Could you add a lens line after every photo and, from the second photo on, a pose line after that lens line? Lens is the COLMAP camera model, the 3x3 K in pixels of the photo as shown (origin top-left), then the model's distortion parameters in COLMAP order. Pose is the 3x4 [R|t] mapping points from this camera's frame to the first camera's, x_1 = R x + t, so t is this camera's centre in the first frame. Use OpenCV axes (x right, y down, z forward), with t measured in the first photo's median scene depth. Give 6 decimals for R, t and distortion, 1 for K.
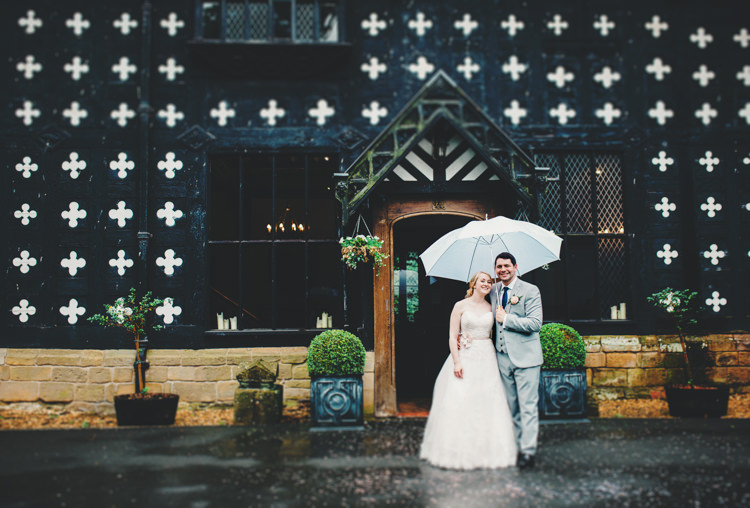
lens RADIAL K [[770.0, 0, 375.0], [0, 770.0, 254.0], [0, 0, 1]] dist [-0.039136, 0.032606]
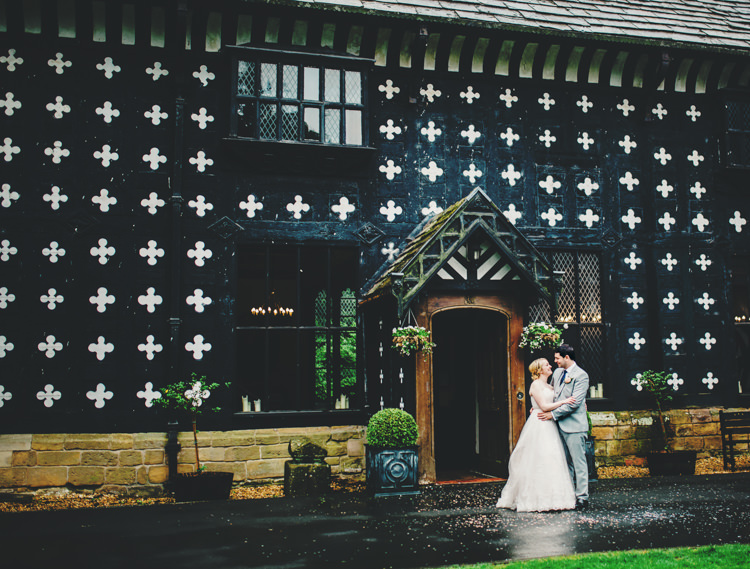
lens RADIAL K [[1043.2, 0, 375.0], [0, 1043.2, 284.5], [0, 0, 1]] dist [-0.015396, -0.056815]
pose [[0.969221, 0.015976, 0.245672, -0.388283], [-0.007952, 0.999403, -0.033620, -0.028831], [-0.246062, 0.030632, 0.968770, -0.430854]]
